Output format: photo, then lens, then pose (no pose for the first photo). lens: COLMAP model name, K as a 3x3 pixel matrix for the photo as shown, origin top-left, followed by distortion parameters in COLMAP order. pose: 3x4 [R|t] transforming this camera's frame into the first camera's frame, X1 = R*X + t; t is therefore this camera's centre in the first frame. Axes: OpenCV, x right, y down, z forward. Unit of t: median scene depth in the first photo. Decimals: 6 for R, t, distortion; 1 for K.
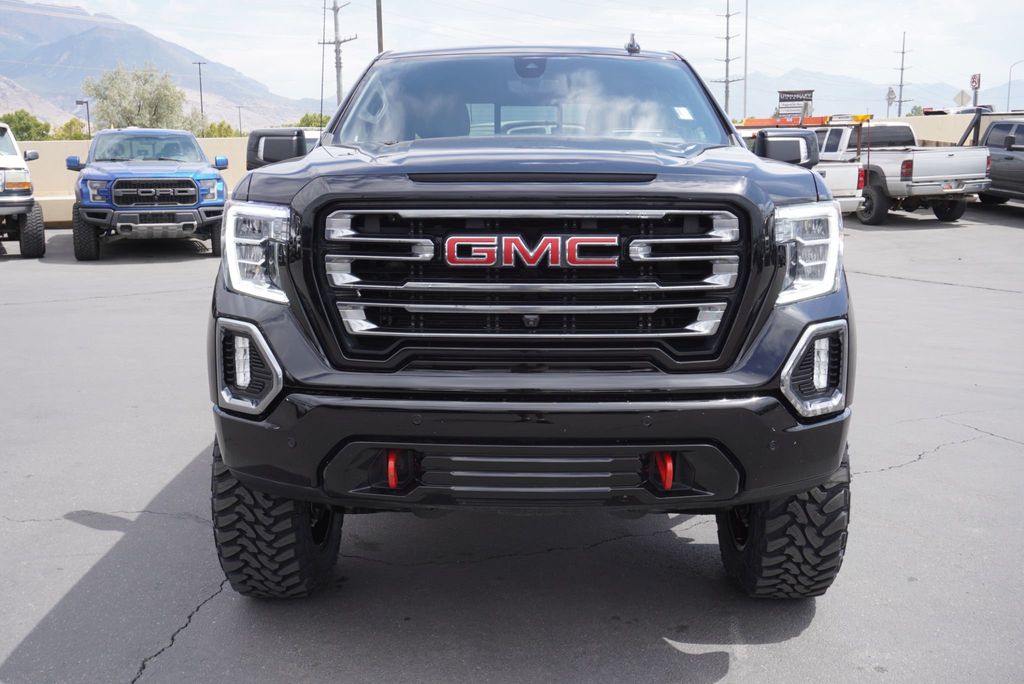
lens RADIAL K [[1015.8, 0, 522.8], [0, 1015.8, 343.6], [0, 0, 1]] dist [0.053613, 0.002220]
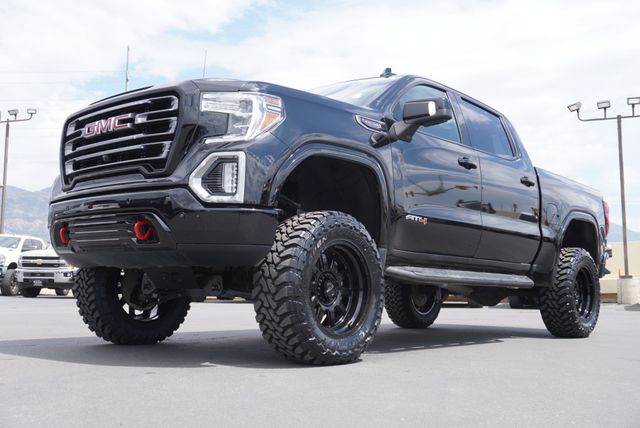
lens RADIAL K [[708.1, 0, 320.0], [0, 708.1, 214.0], [0, 0, 1]] dist [0.000244, 0.005989]
pose [[0.758077, -0.057220, -0.649650, 1.273386], [-0.136851, 0.960008, -0.244247, 0.379660], [0.637645, 0.274063, 0.719929, 0.255040]]
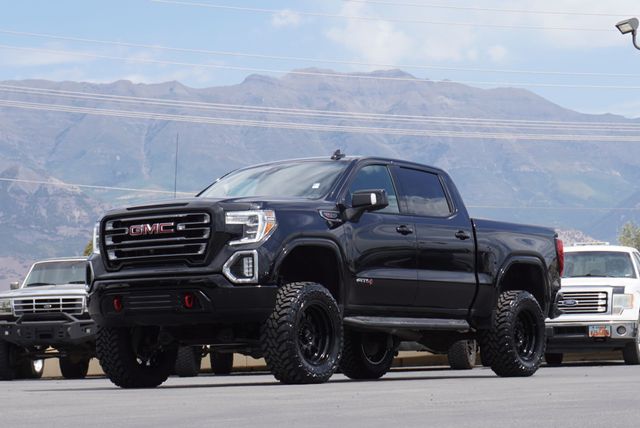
lens RADIAL K [[2010.1, 0, 320.0], [0, 2010.1, 214.0], [0, 0, 1]] dist [0.071643, 0.328847]
pose [[0.823814, -0.063690, -0.563270, 3.811933], [-0.080809, 0.970324, -0.227904, 1.197508], [0.561070, 0.233268, 0.794220, -3.530822]]
